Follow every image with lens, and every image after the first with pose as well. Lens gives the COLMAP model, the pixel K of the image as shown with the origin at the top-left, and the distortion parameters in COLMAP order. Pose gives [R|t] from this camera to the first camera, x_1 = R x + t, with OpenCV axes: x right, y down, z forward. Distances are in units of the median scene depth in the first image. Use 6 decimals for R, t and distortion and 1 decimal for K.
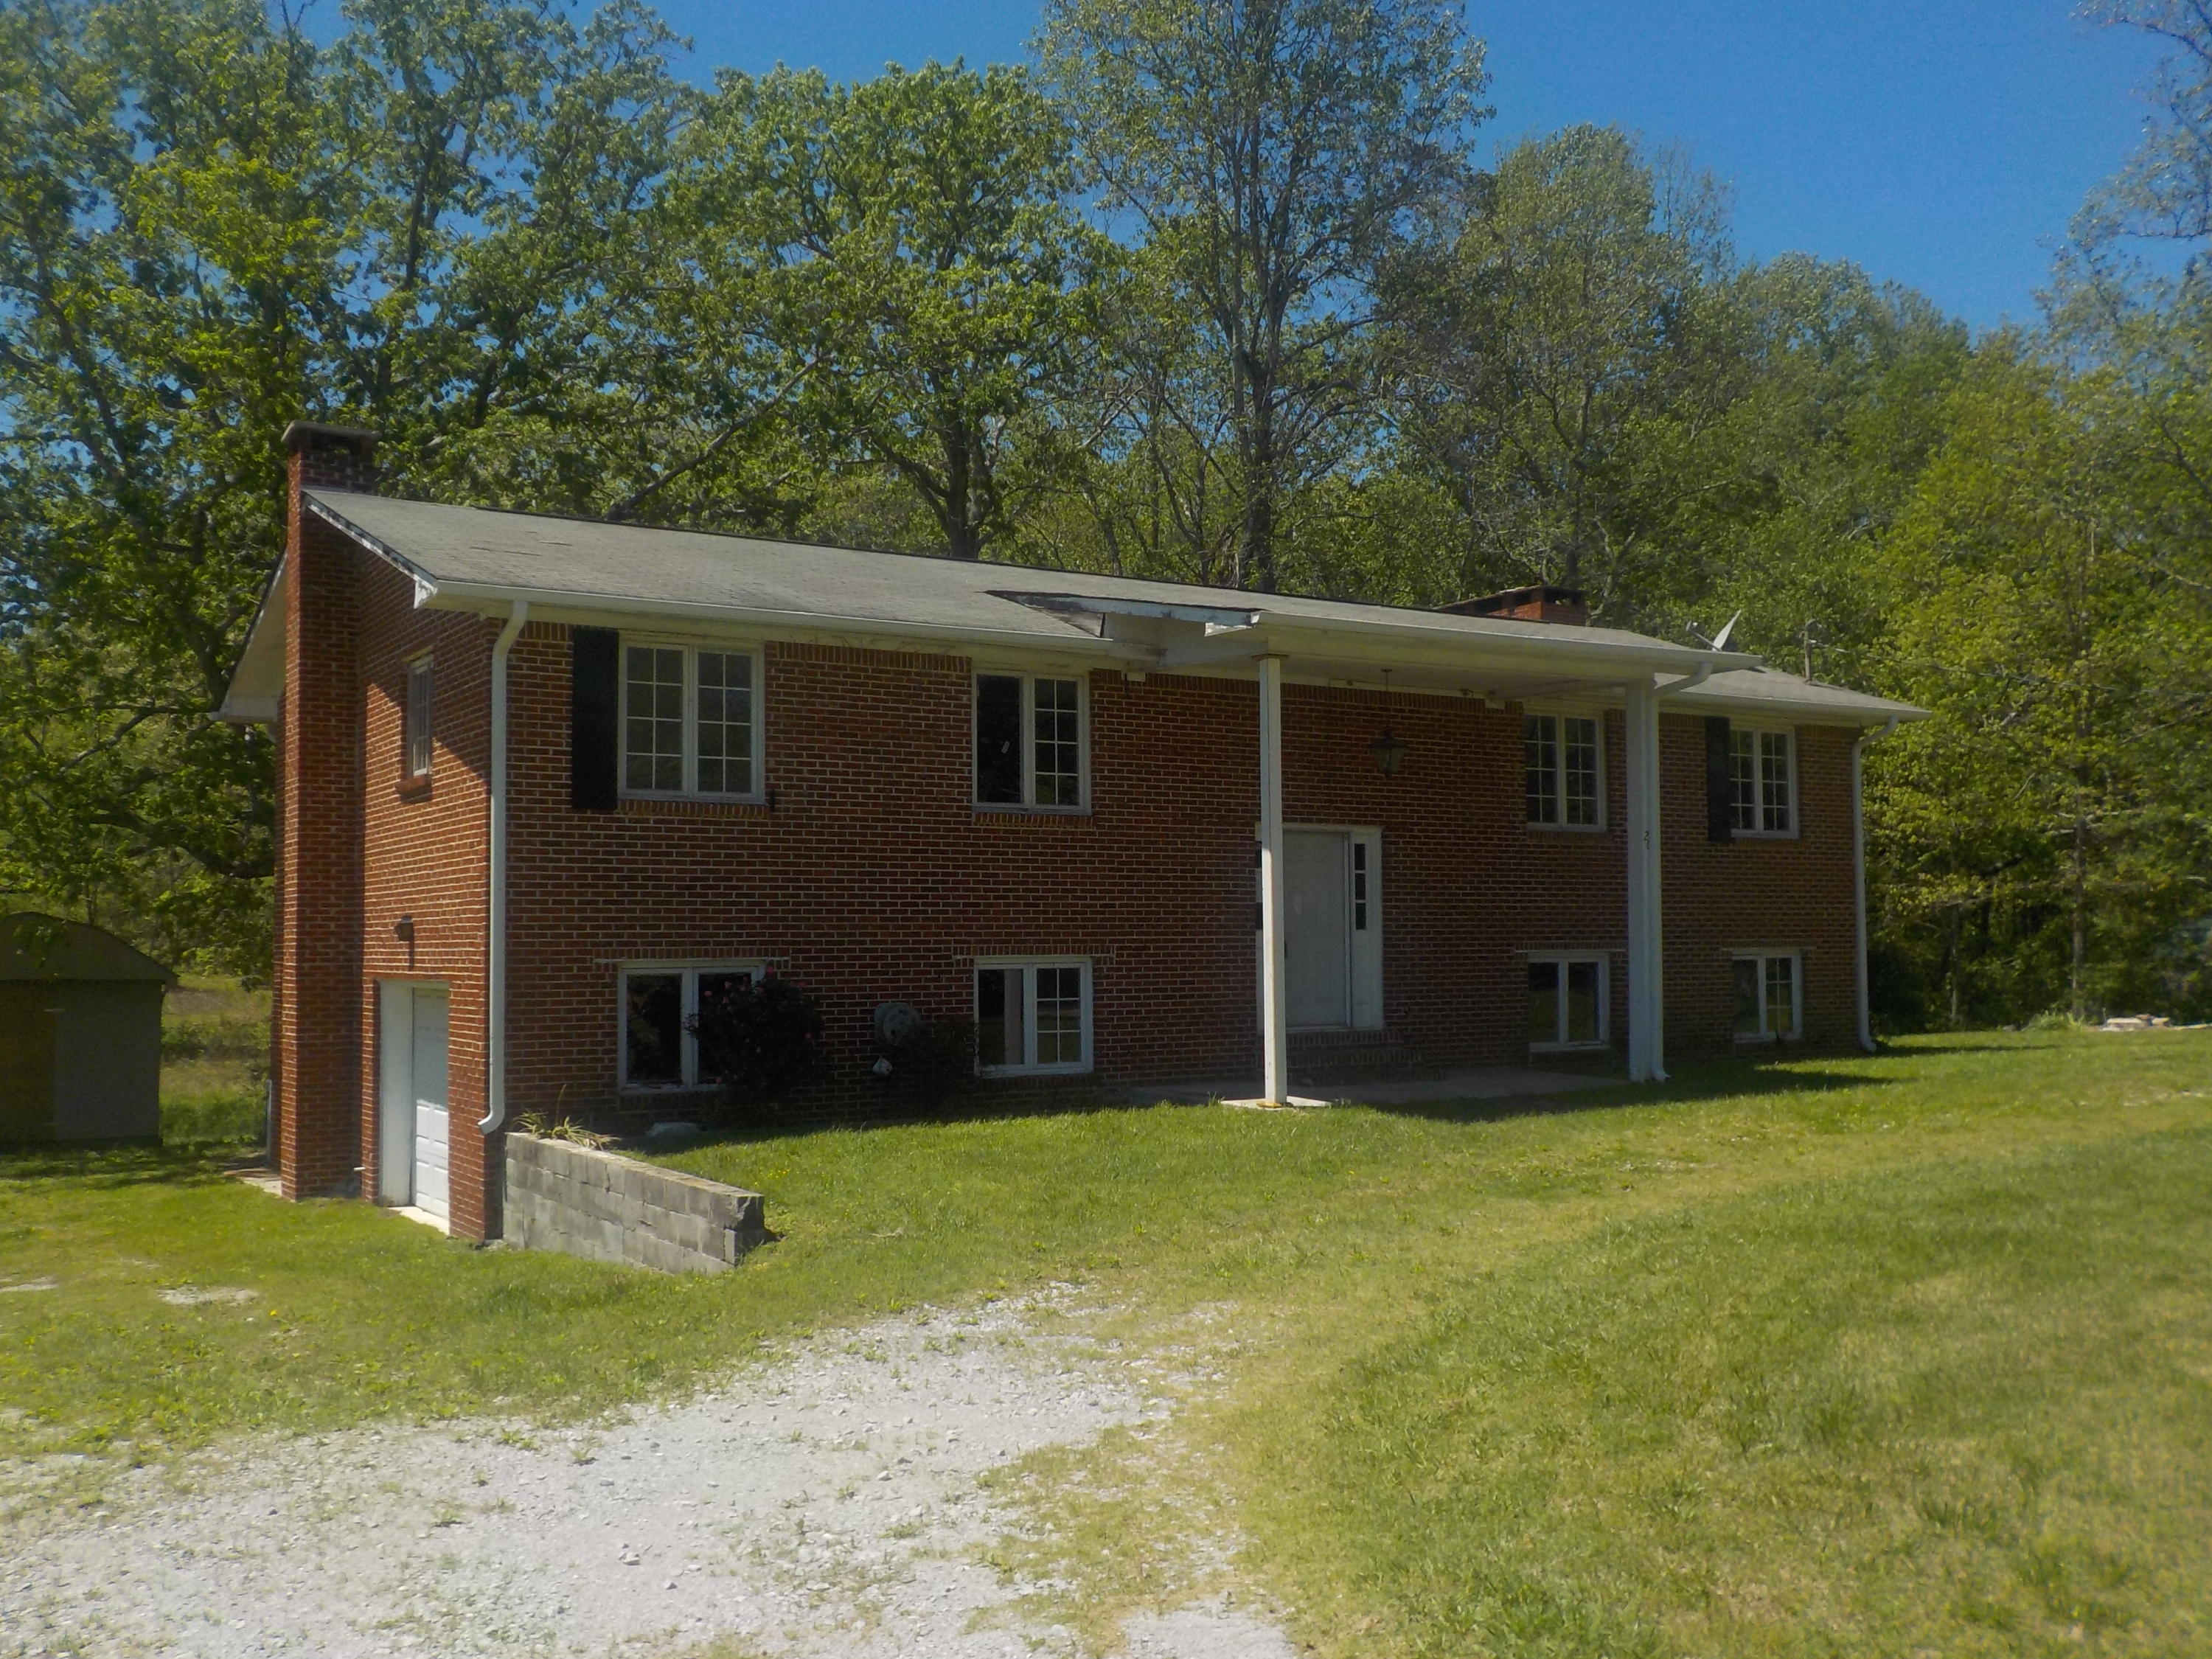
lens RADIAL K [[2025.1, 0, 1106.0], [0, 2025.1, 829.5], [0, 0, 1]] dist [0.022135, 0.000839]
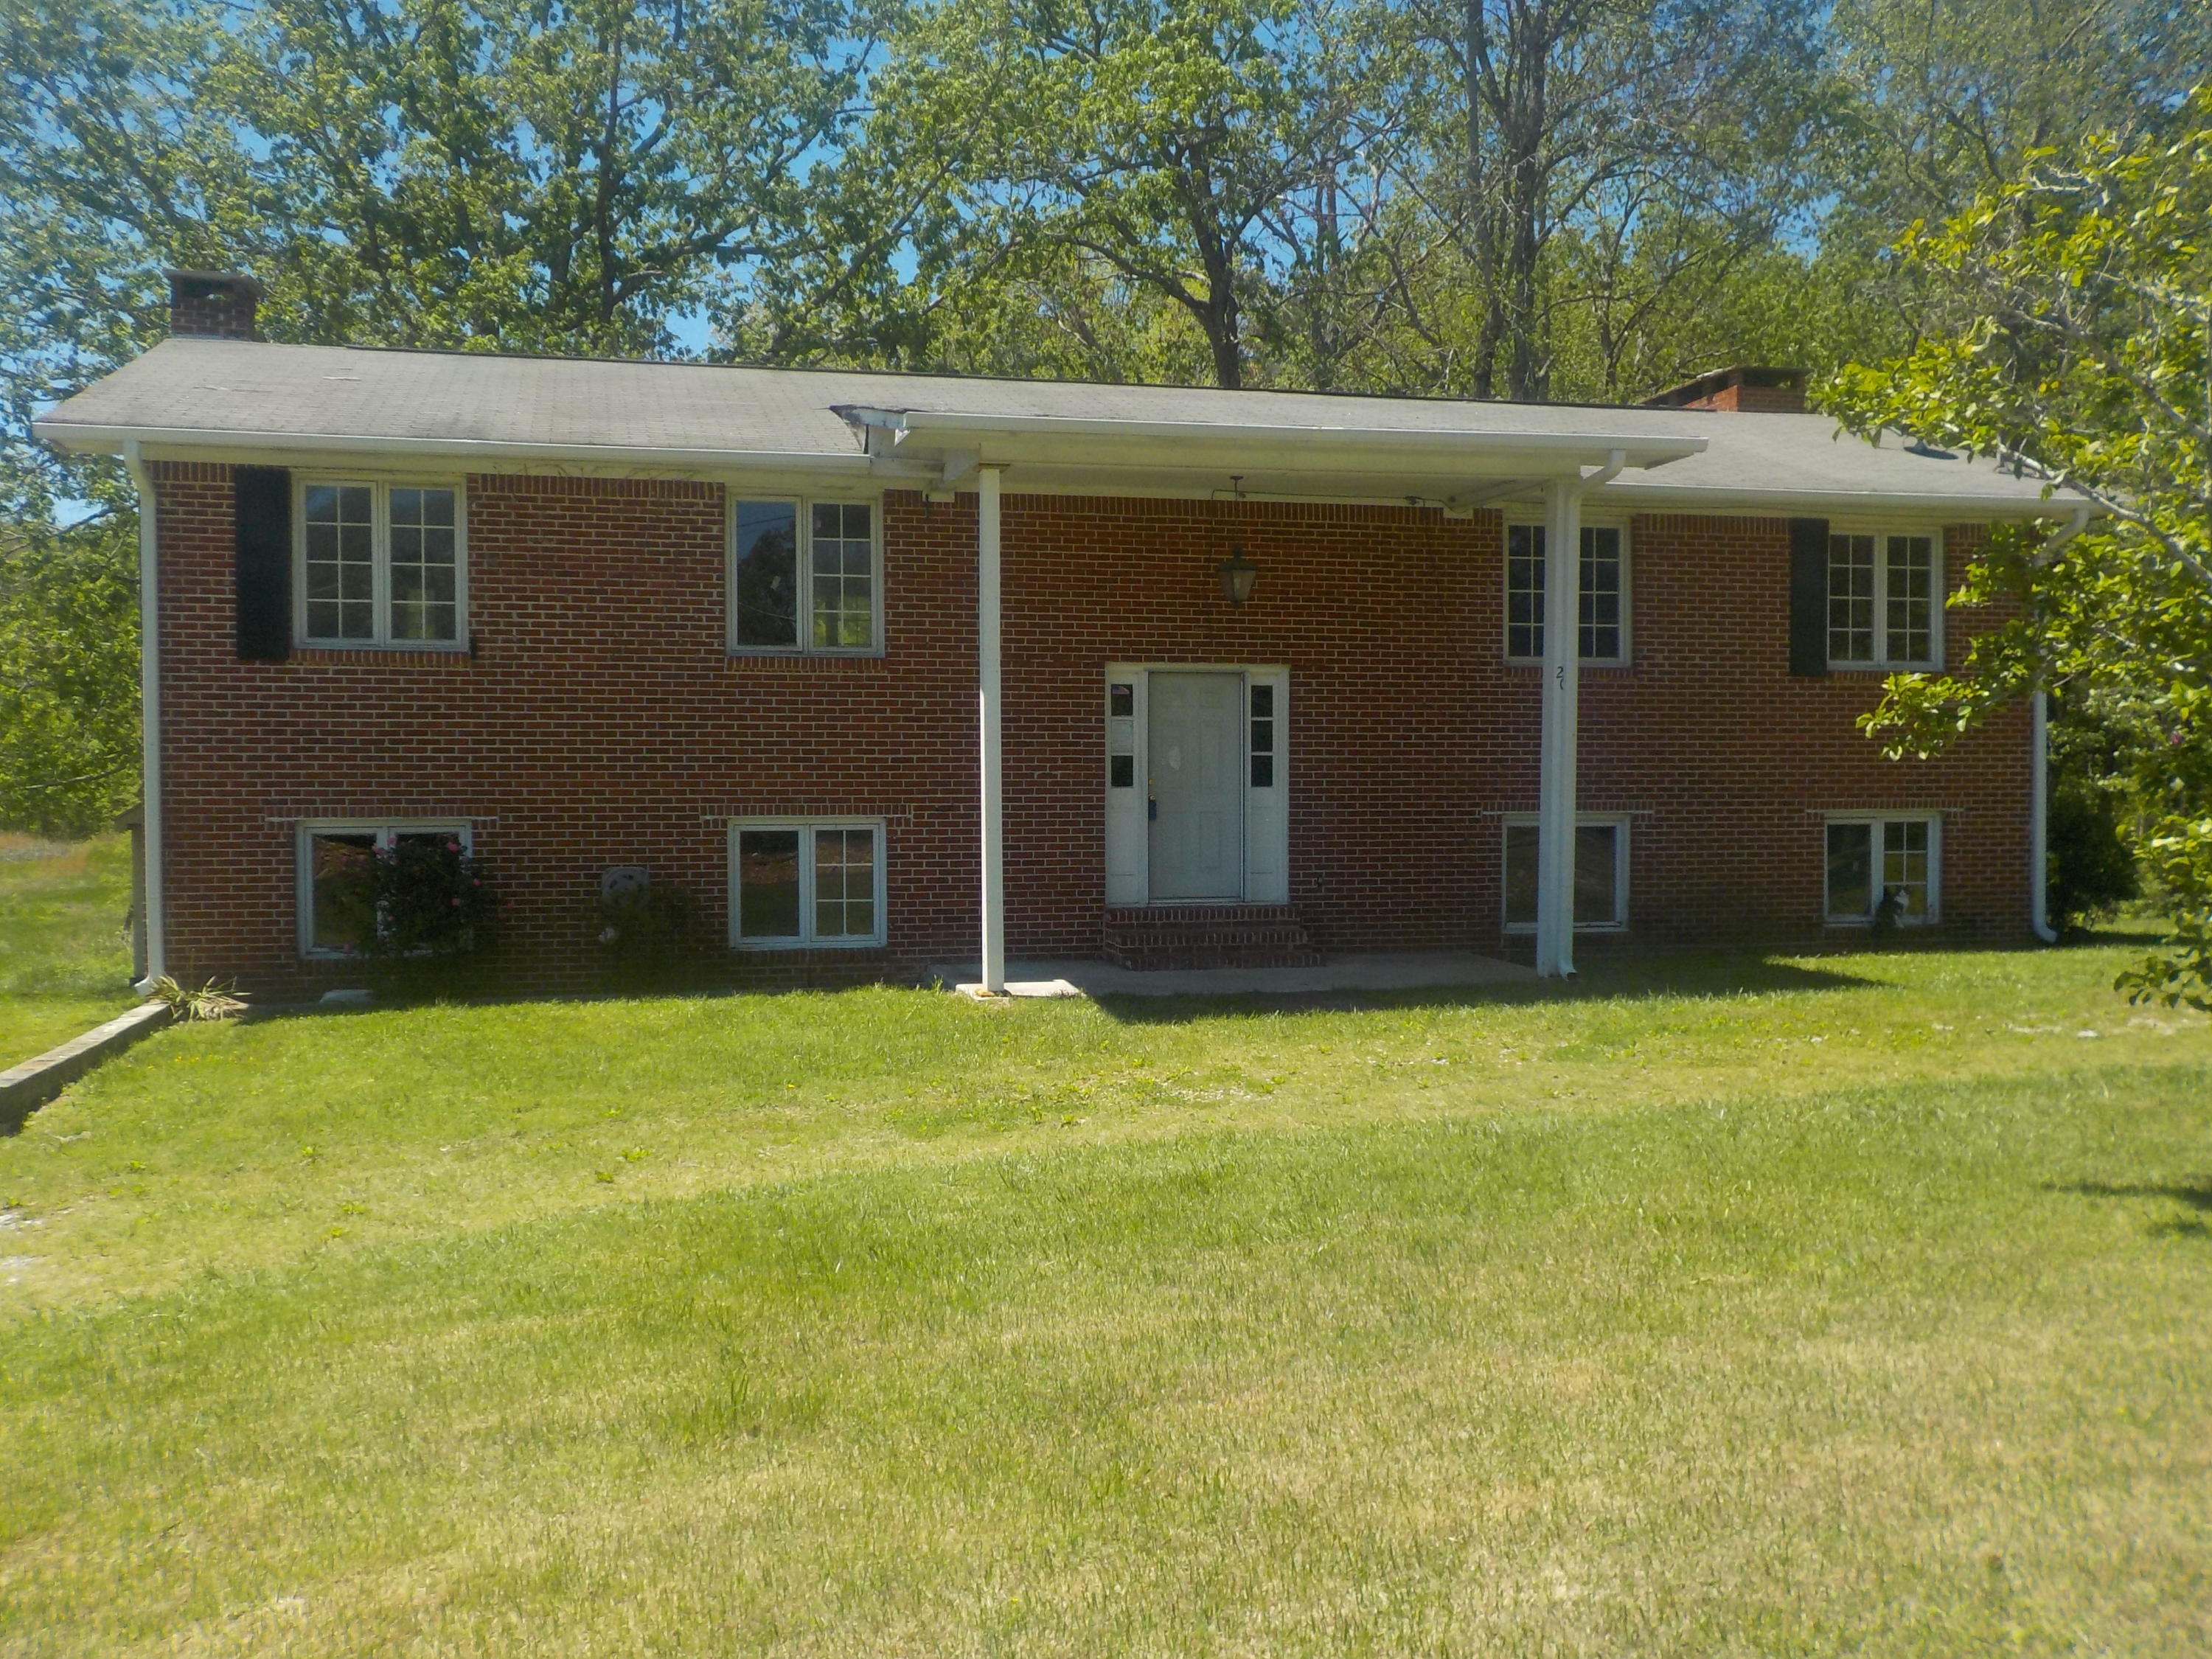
lens RADIAL K [[1928.7, 0, 1106.0], [0, 1928.7, 829.5], [0, 0, 1]] dist [0.022489, 0.003900]
pose [[0.943518, 0.007772, -0.331230, 0.385493], [0.016232, 0.997440, 0.069642, 0.011329], [0.330923, -0.071085, 0.940976, 0.248458]]
